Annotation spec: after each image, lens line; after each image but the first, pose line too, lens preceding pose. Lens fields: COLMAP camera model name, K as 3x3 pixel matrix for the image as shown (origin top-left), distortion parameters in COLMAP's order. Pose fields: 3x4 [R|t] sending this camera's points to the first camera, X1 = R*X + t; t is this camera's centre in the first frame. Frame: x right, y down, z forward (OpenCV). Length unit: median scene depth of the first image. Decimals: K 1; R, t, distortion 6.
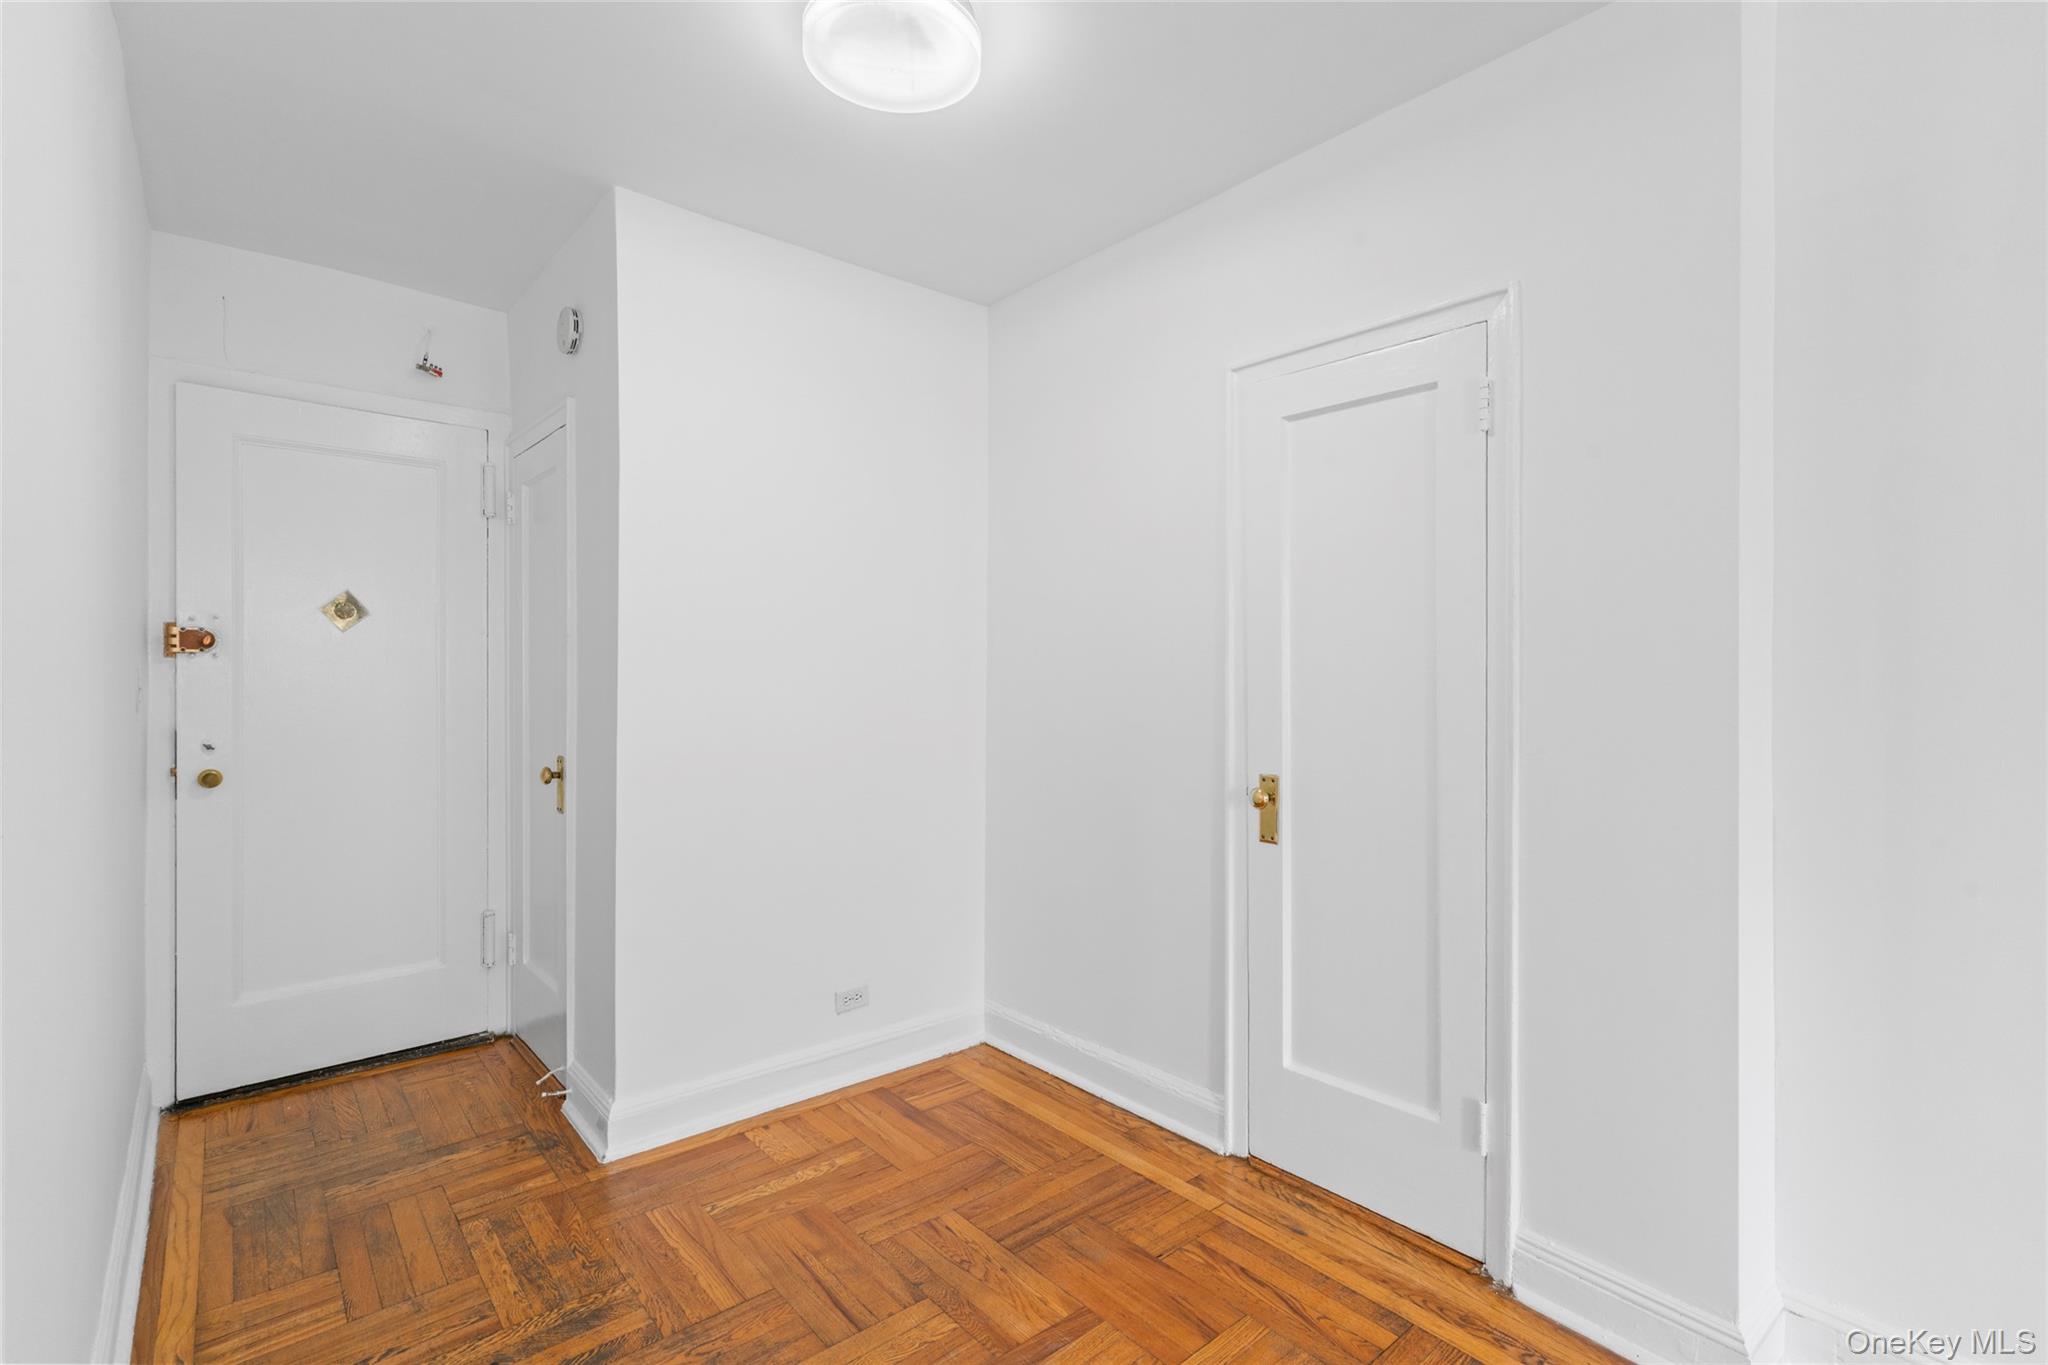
lens RADIAL K [[942.7, 0, 1024.0], [0, 942.7, 682.5], [0, 0, 1]] dist [0.000294, -0.000111]
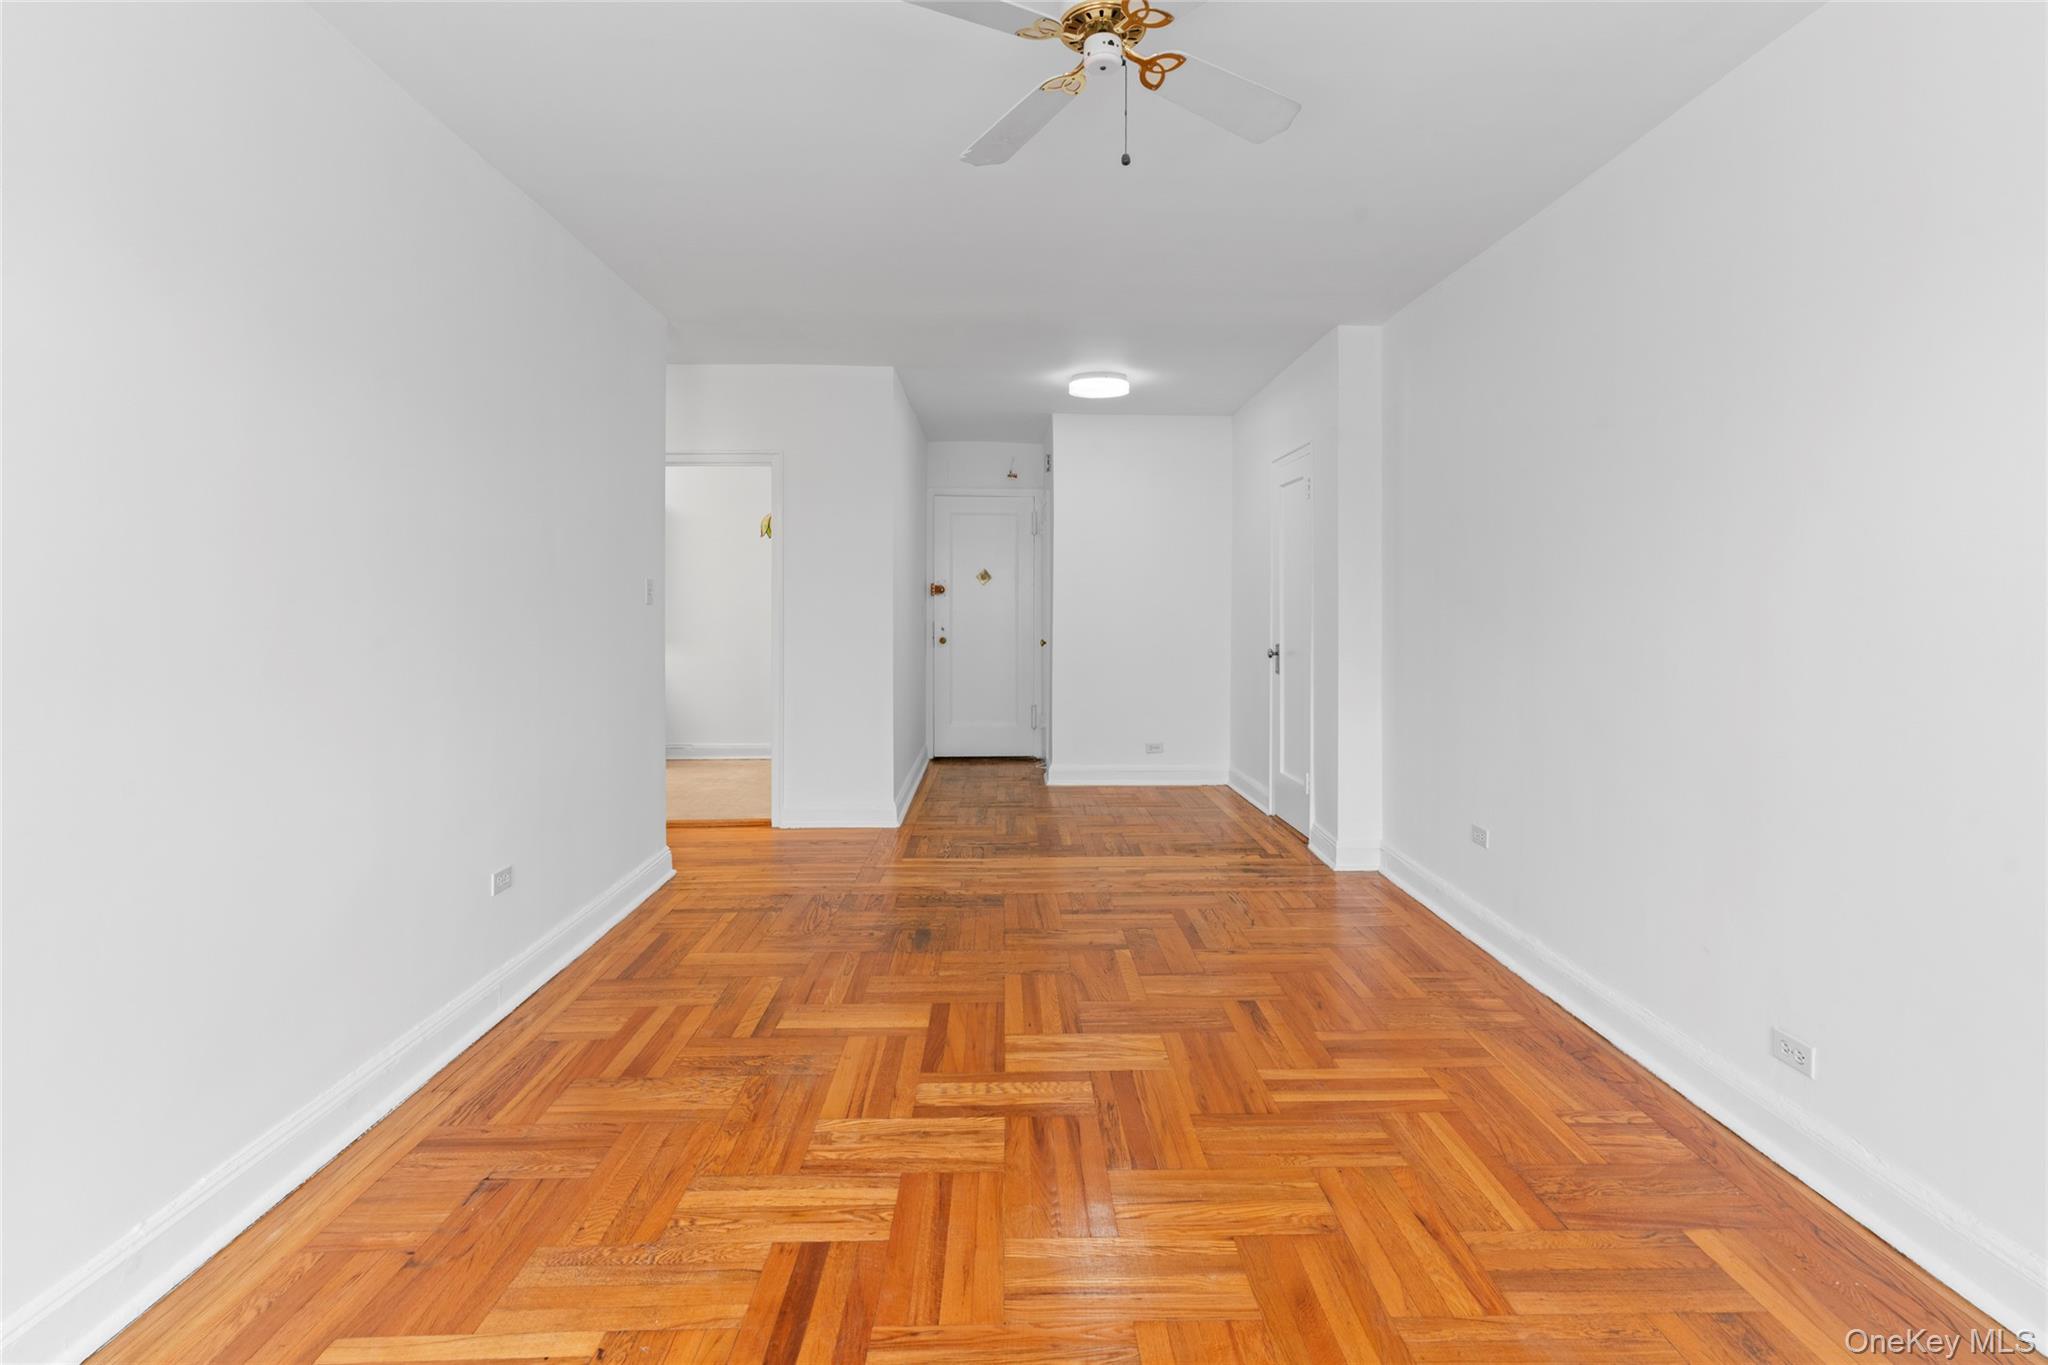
lens RADIAL K [[972.6, 0, 1025.8], [0, 972.6, 637.1], [0, 0, 1]] dist [0.002186, 0.000626]
pose [[0.775567, 0.017079, -0.631035, 1.097419], [-0.004978, 0.999768, 0.020941, 0.032325], [0.631246, -0.013100, 0.775472, -1.029819]]
